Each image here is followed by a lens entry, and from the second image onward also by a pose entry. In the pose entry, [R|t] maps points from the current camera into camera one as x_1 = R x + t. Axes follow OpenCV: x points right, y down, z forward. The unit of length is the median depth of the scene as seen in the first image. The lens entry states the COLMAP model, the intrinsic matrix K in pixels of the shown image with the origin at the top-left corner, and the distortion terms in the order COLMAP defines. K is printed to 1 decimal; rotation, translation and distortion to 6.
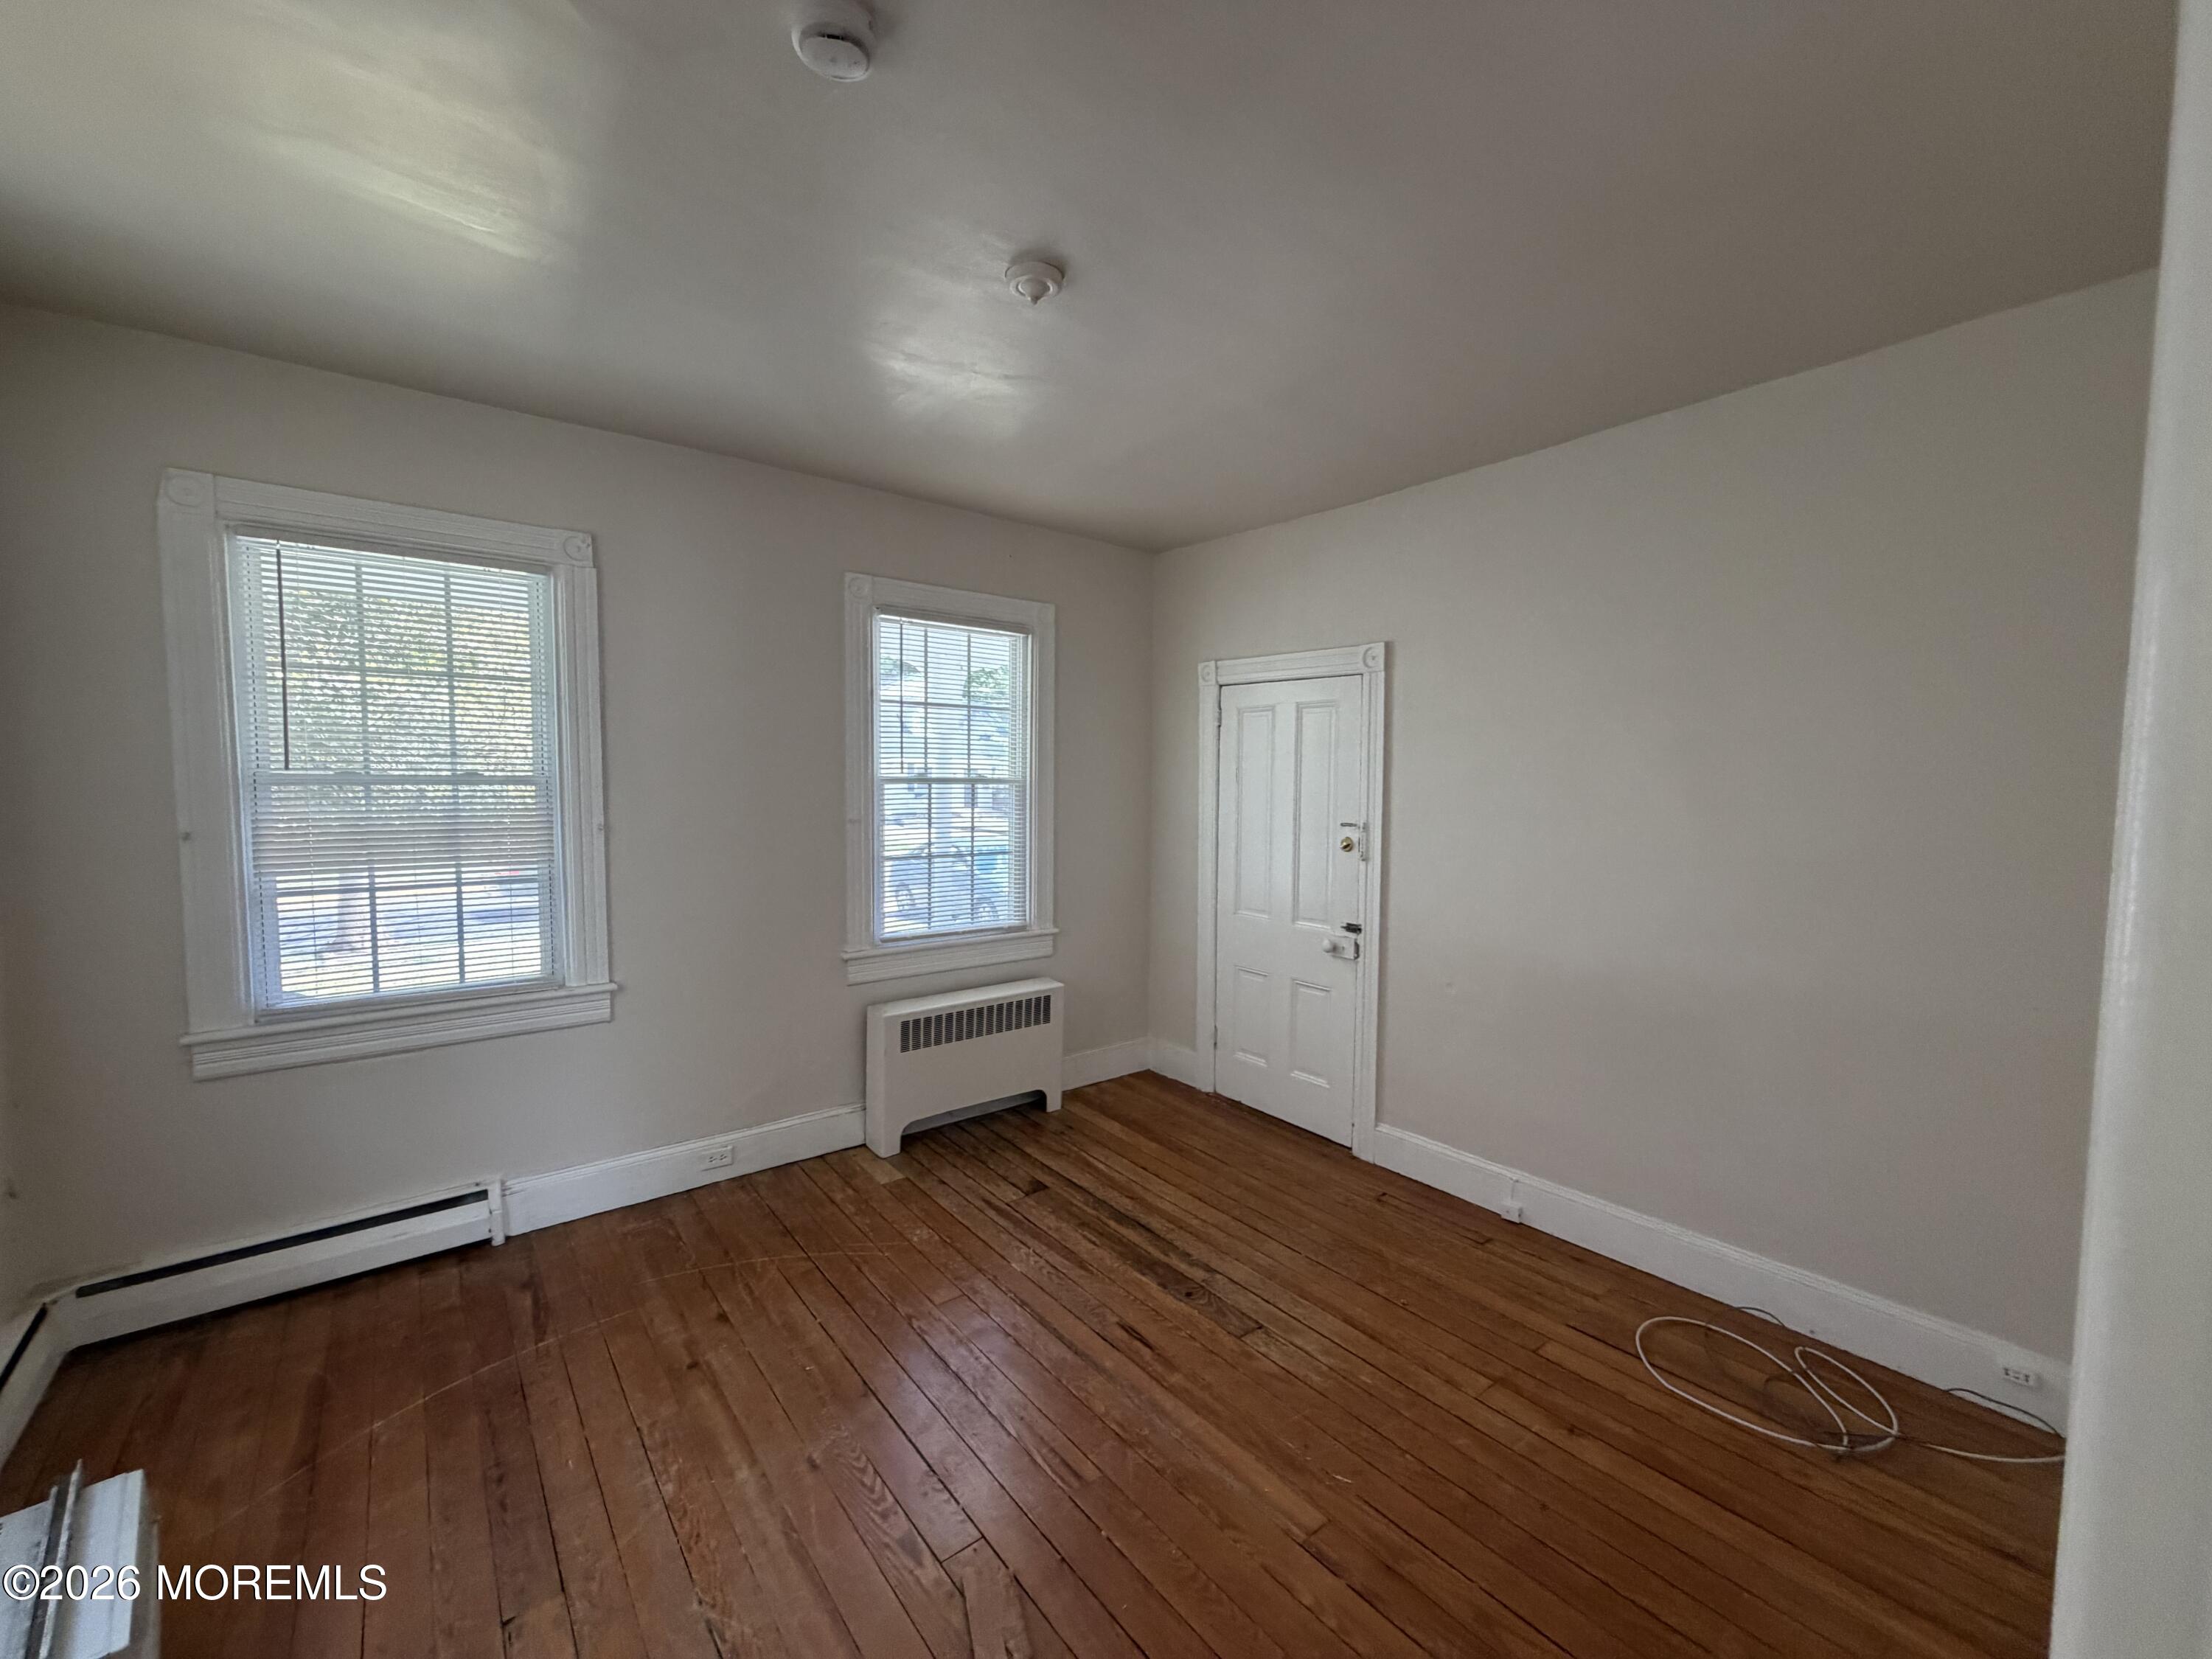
lens RADIAL K [[882.3, 0, 1101.9], [0, 882.3, 833.8], [0, 0, 1]] dist [0.000868, 0.000170]
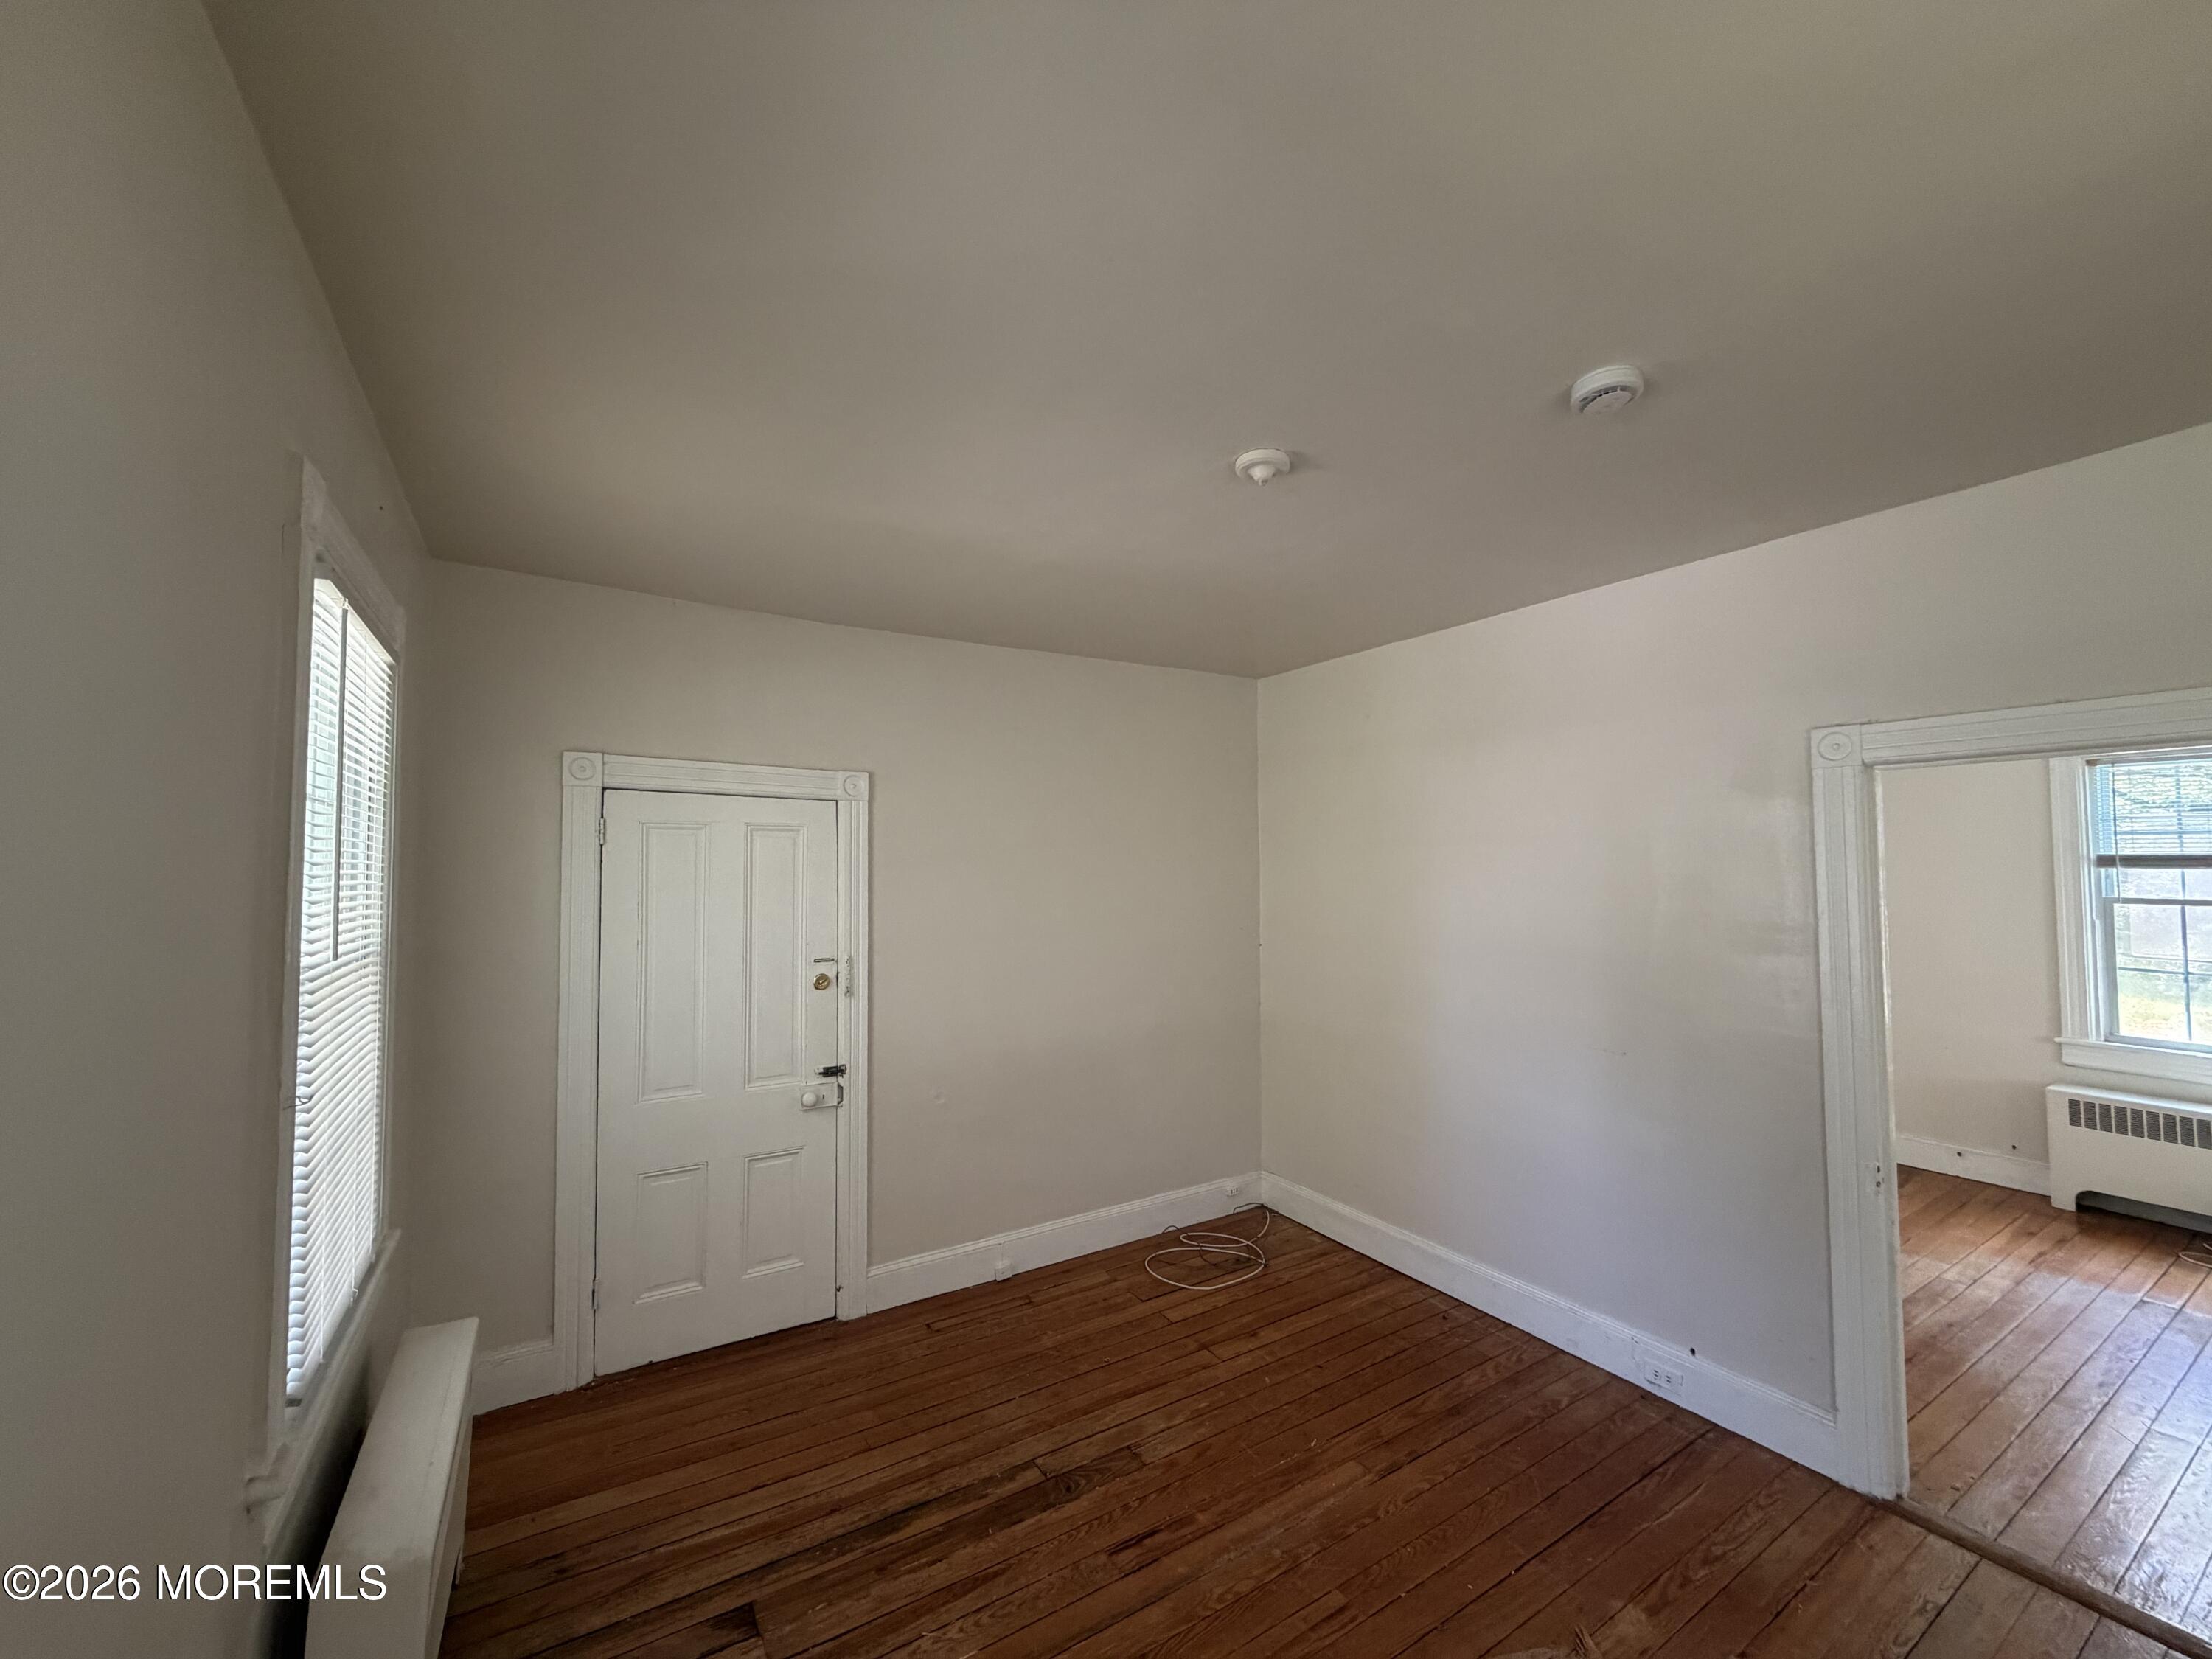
lens RADIAL K [[882.3, 0, 1101.9], [0, 882.3, 833.8], [0, 0, 1]] dist [0.000868, 0.000170]
pose [[0.116974, 0.024839, 0.992824, -0.682207], [0.065396, 0.997325, -0.032657, -0.104234], [-0.990980, 0.068747, 0.115037, 0.670018]]
